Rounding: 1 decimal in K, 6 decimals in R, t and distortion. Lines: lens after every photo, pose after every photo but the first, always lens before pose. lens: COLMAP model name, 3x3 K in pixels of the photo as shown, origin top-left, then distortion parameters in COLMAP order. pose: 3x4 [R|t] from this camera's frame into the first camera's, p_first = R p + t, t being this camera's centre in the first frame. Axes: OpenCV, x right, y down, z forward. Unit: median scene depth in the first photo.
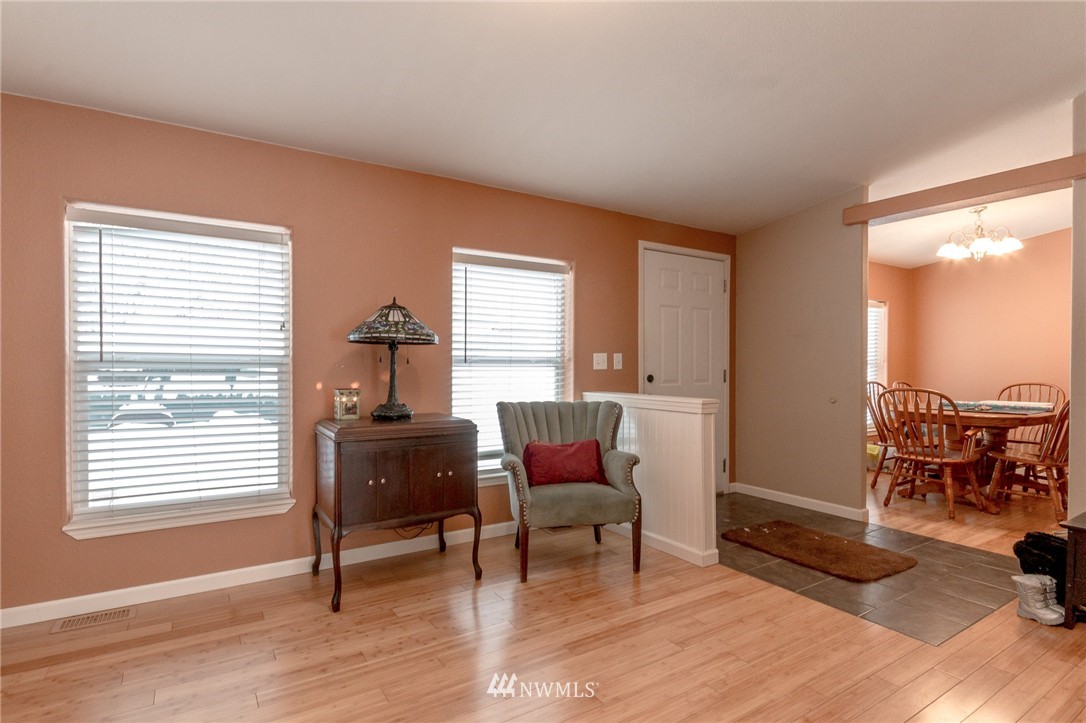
lens RADIAL K [[537.5, 0, 543.0], [0, 537.5, 361.5], [0, 0, 1]] dist [-0.020587, -0.000145]
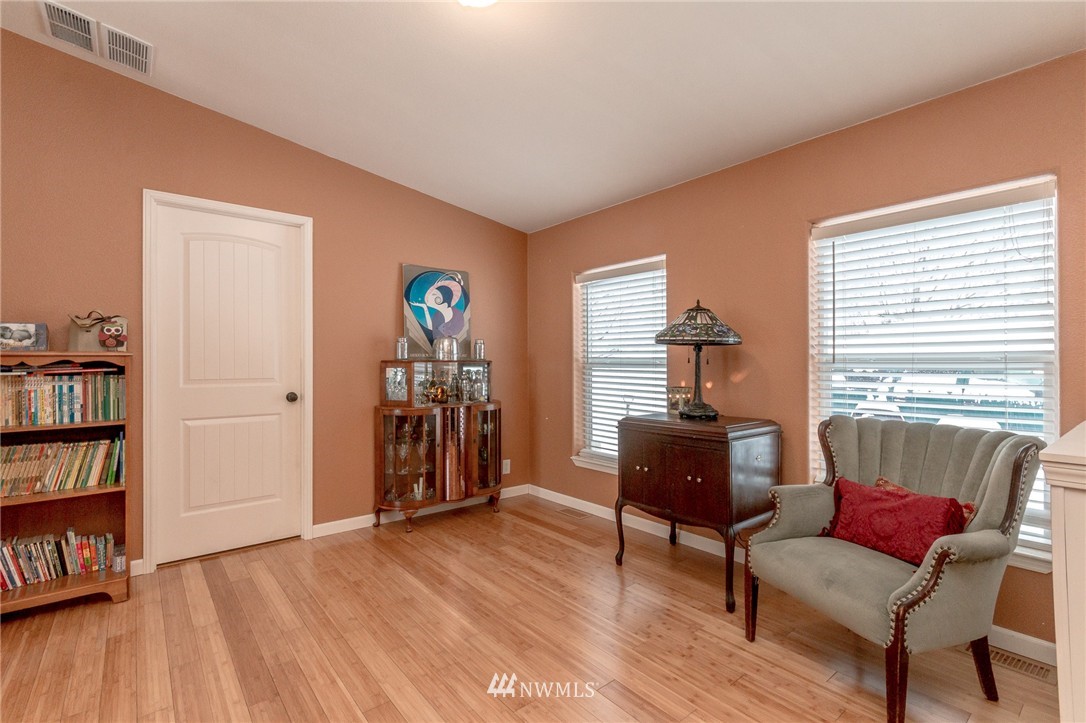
lens RADIAL K [[508.2, 0, 543.0], [0, 508.2, 361.5], [0, 0, 1]] dist [0.001288, 0.000174]
pose [[0.112459, -0.007480, -0.993628, 0.657372], [0.004310, 0.999966, -0.007040, 0.003833], [0.993647, -0.003491, 0.112488, 0.594311]]
